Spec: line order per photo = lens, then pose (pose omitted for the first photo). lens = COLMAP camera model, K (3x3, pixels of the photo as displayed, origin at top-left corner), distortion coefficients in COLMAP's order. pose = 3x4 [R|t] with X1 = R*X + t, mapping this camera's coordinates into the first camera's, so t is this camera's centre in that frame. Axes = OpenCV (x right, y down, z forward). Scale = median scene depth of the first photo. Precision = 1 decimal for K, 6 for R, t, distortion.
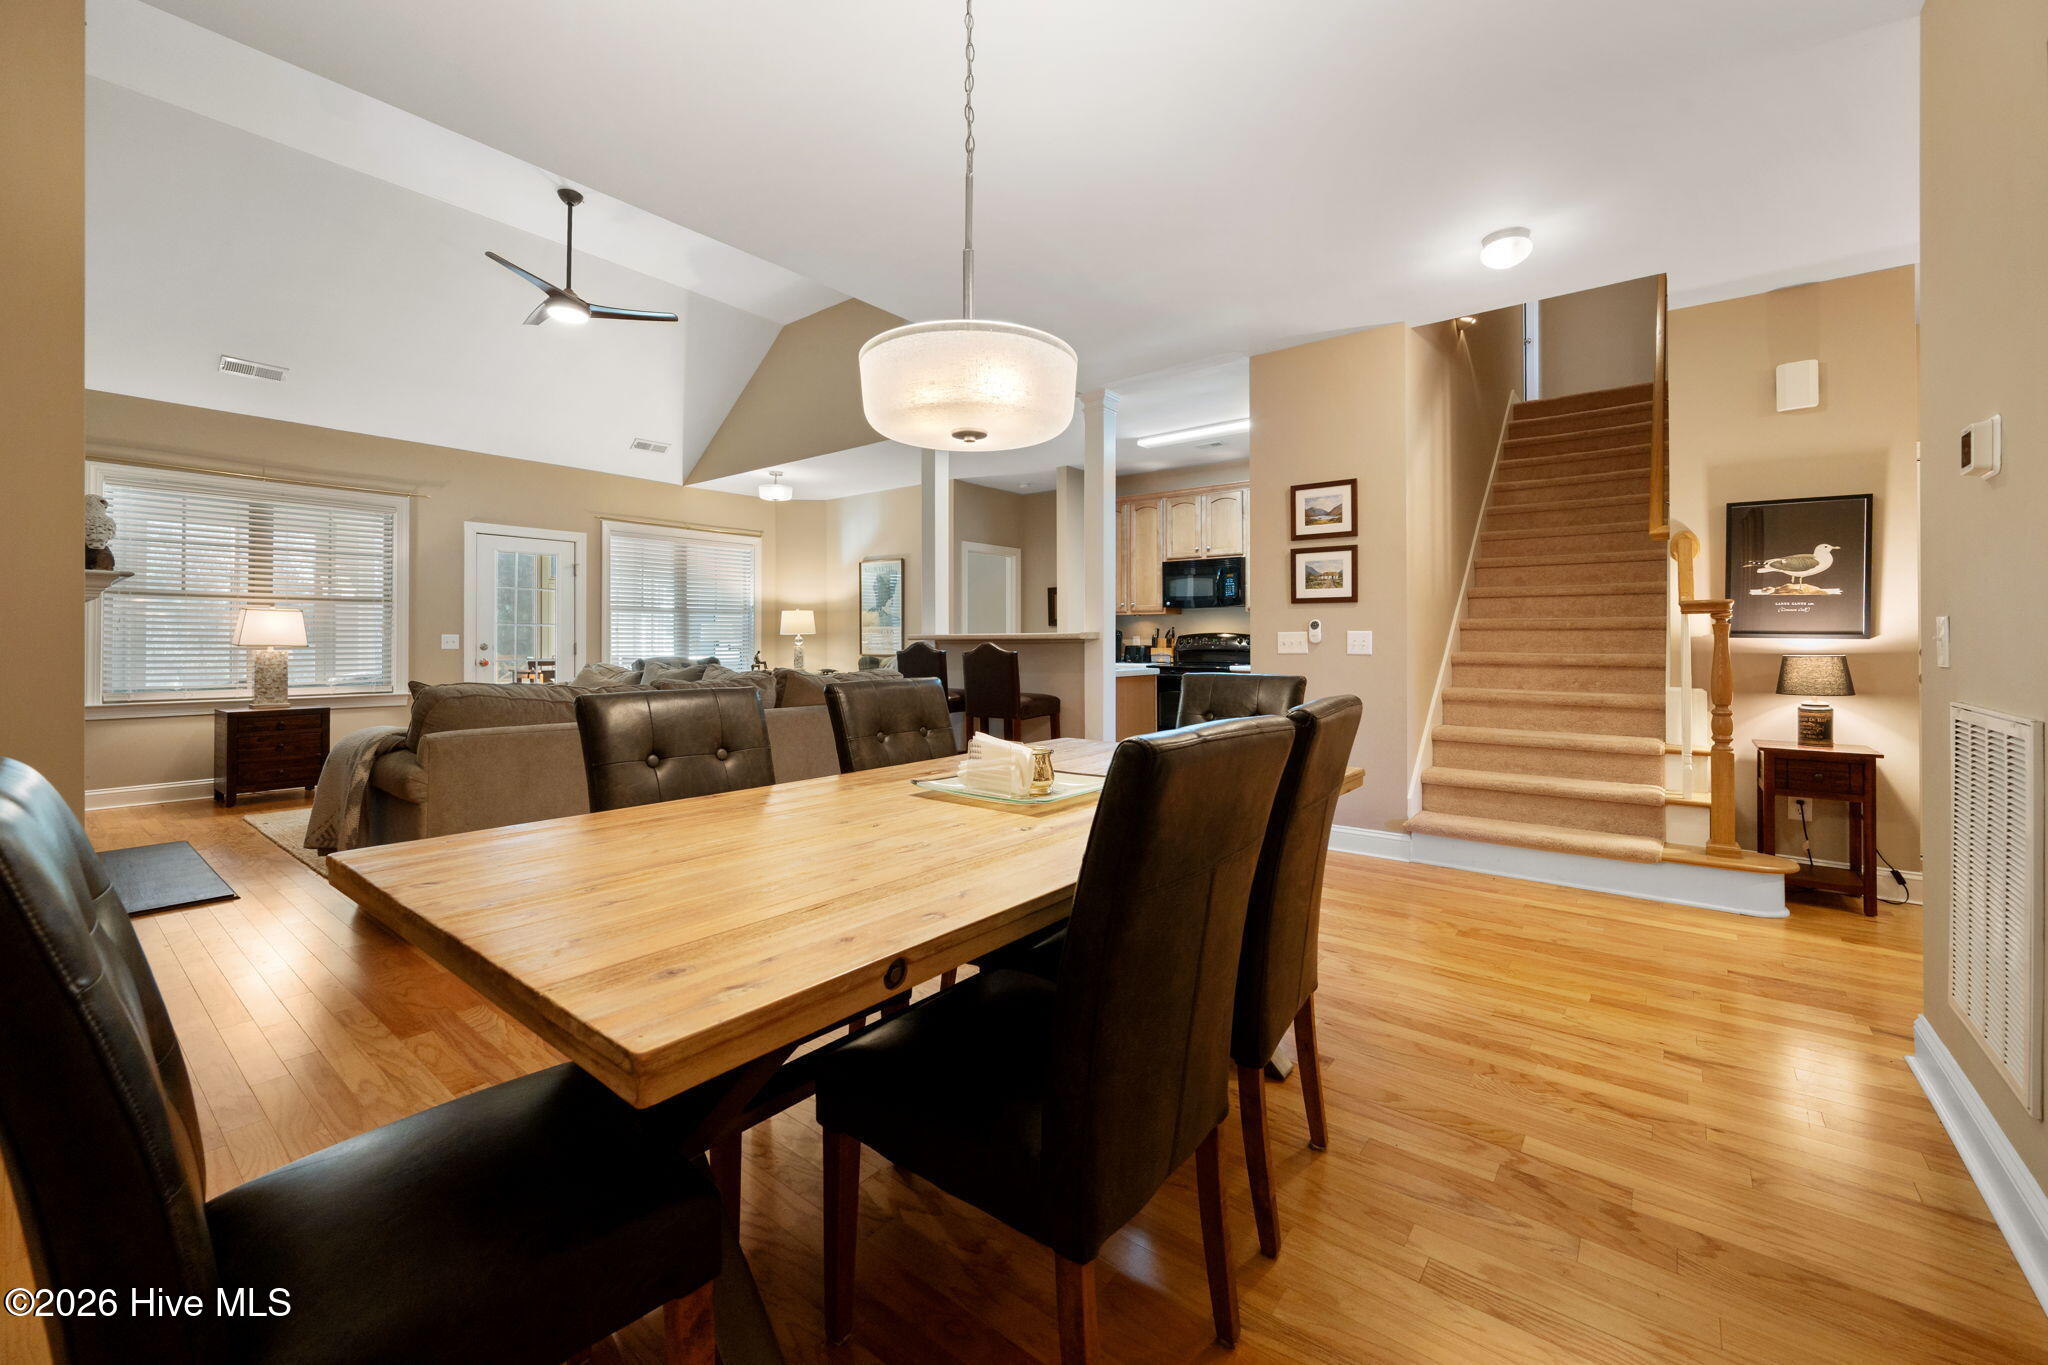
lens RADIAL K [[798.4, 0, 1021.7], [0, 798.4, 640.4], [0, 0, 1]] dist [0.000563, -0.000038]
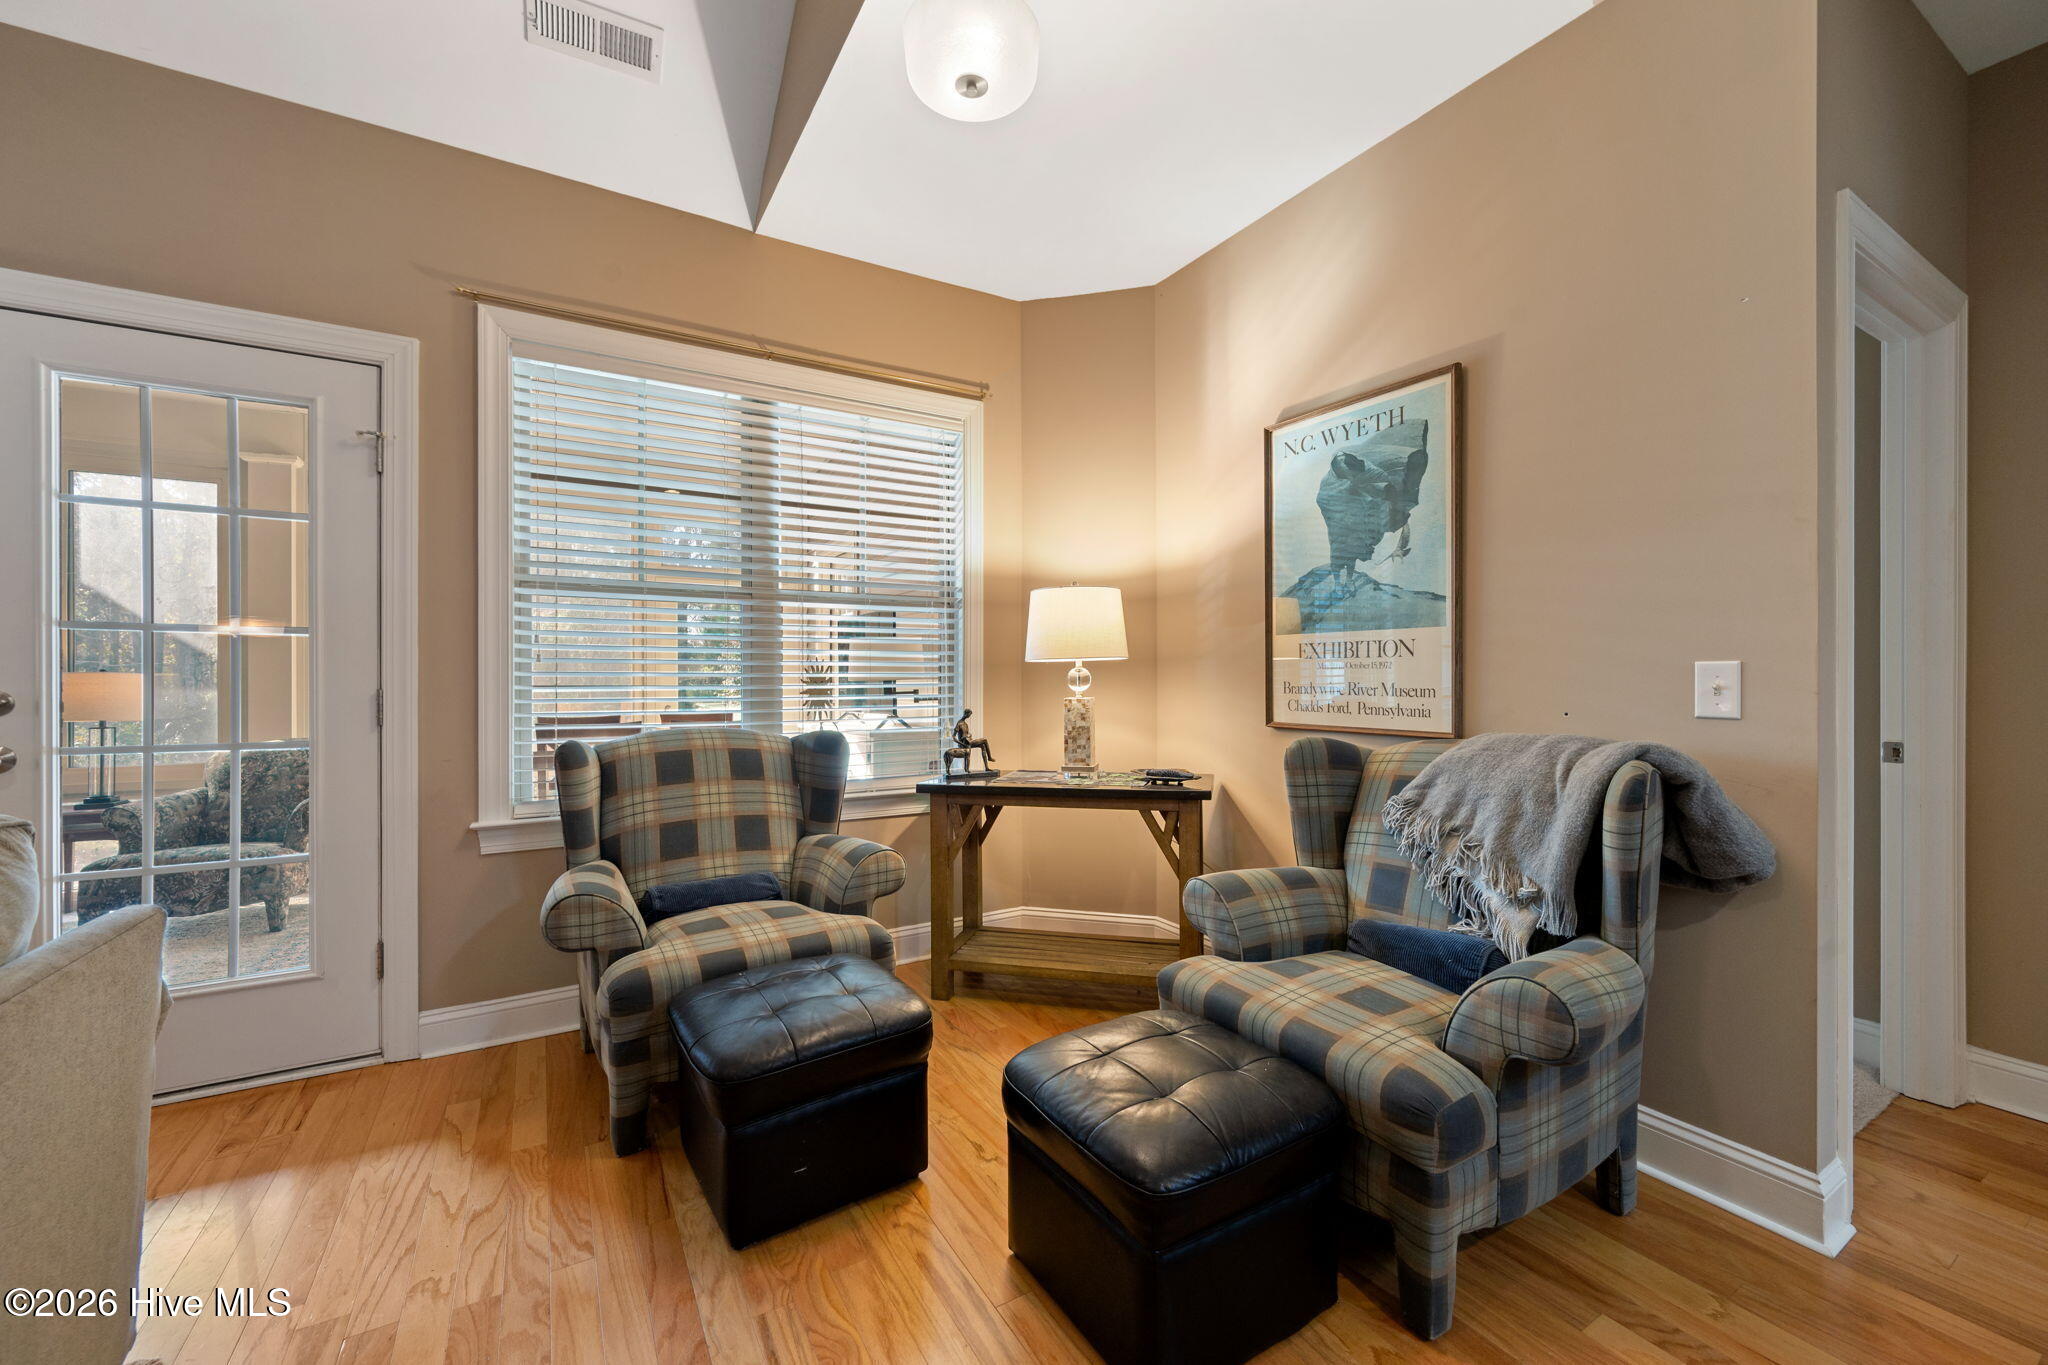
lens RADIAL K [[821.1, 0, 1024.0], [0, 821.1, 682.5], [0, 0, 1]] dist [0.000128, -0.000229]
pose [[0.932665, -0.000459, -0.360743, -0.208143], [0.000578, 1.000000, 0.000223, 0.001274], [0.360743, -0.000416, 0.932665, 0.790361]]
